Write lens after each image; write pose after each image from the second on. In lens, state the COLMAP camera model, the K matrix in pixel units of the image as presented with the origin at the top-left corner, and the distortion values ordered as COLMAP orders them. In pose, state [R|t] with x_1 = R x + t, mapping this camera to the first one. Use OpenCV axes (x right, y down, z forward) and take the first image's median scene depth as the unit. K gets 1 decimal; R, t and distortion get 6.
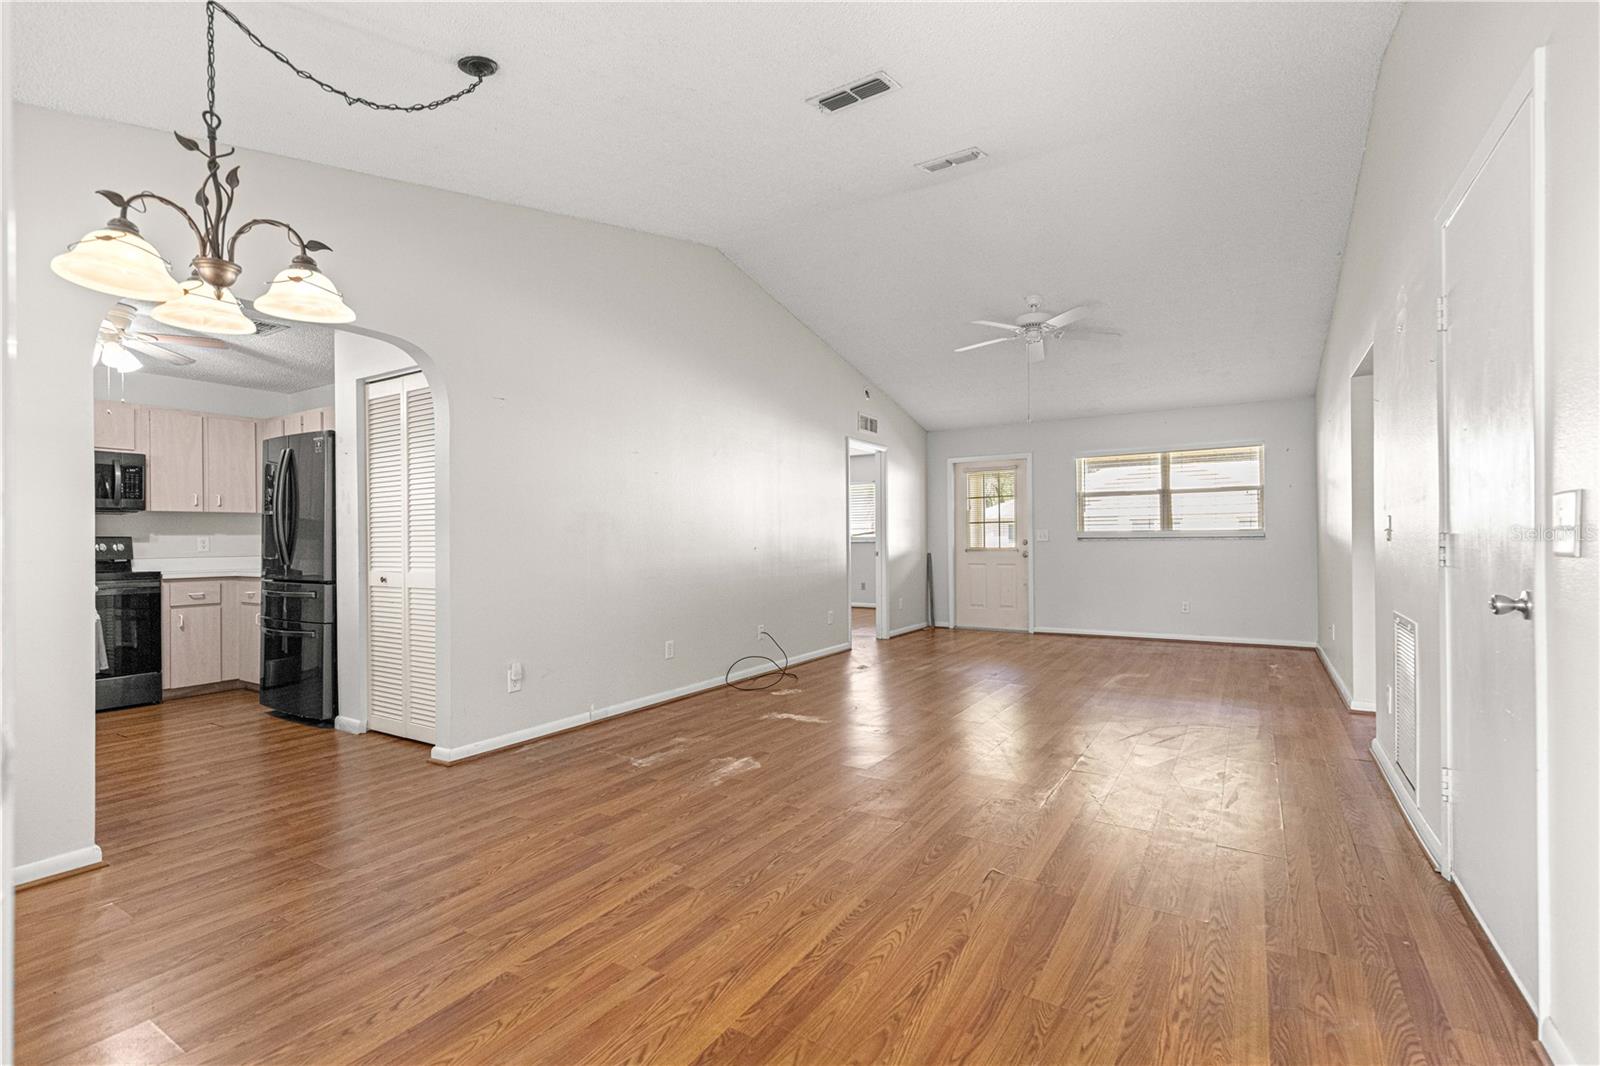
lens RADIAL K [[718.0, 0, 797.4], [0, 718.0, 536.8], [0, 0, 1]] dist [0.009900, -0.001941]
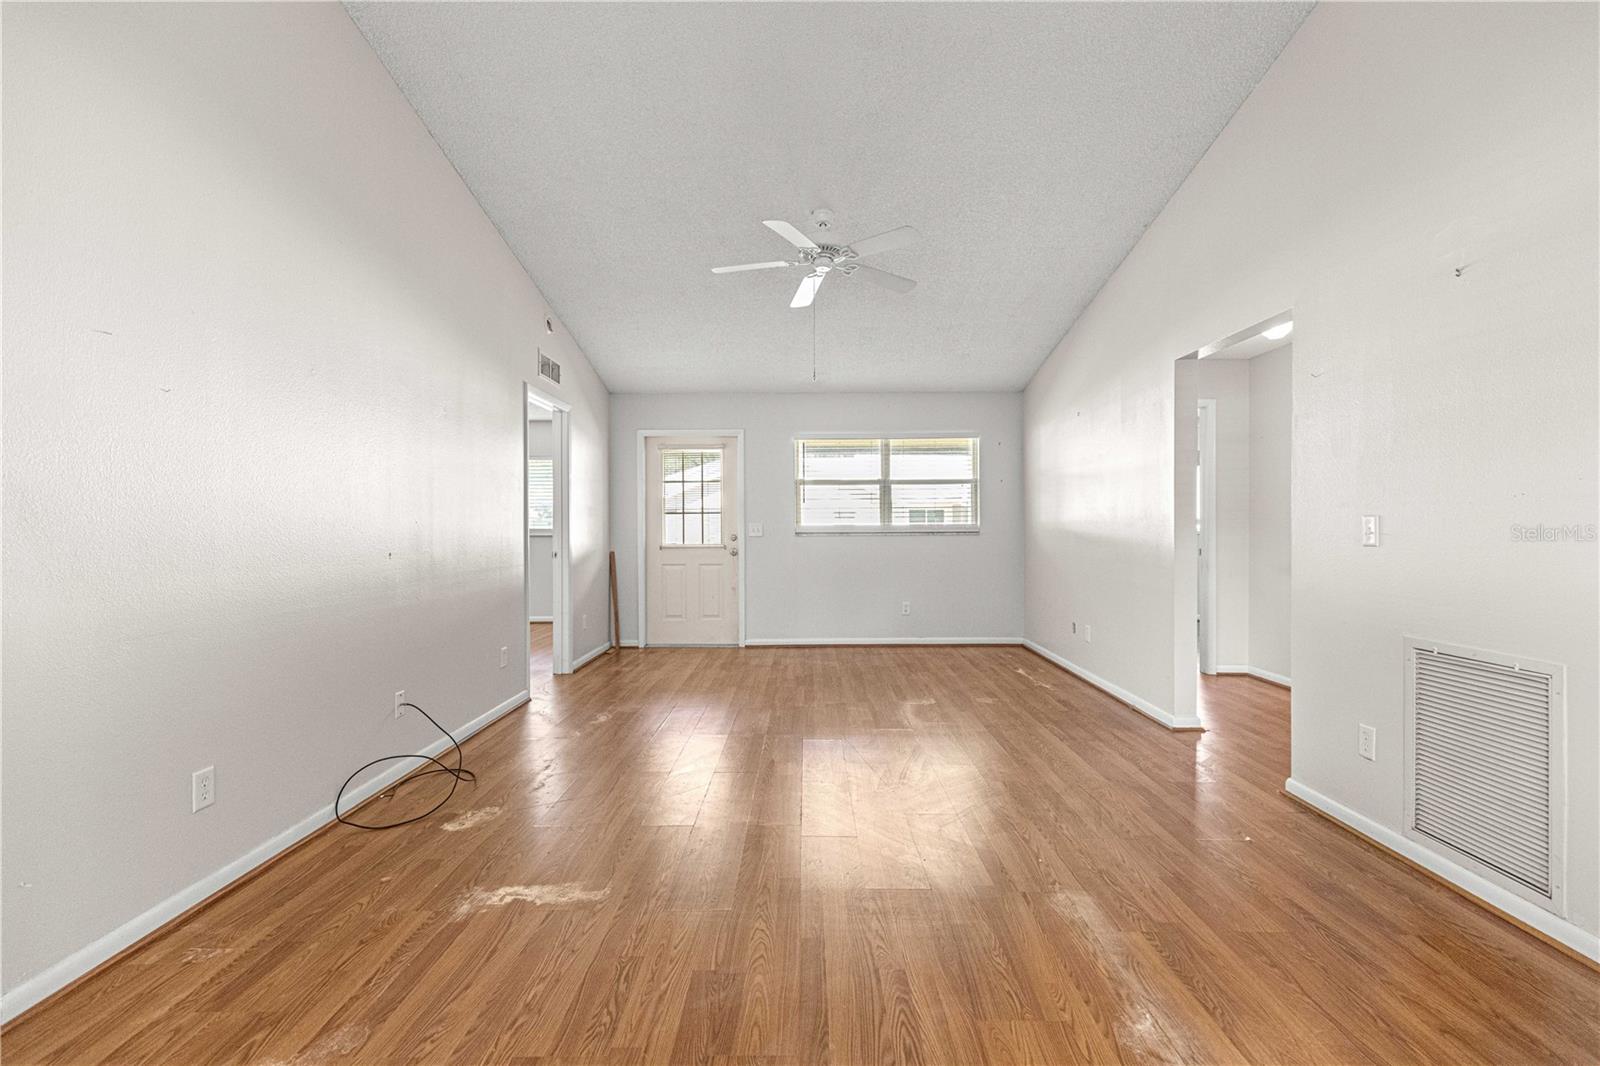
lens RADIAL K [[718.0, 0, 789.6], [0, 718.0, 533.2], [0, 0, 1]] dist [0.009900, -0.001941]
pose [[0.850854, 0.000106, 0.525403, -0.074032], [-0.005424, 0.999948, 0.008582, -0.005887], [-0.525375, -0.010151, 0.850811, 0.305424]]
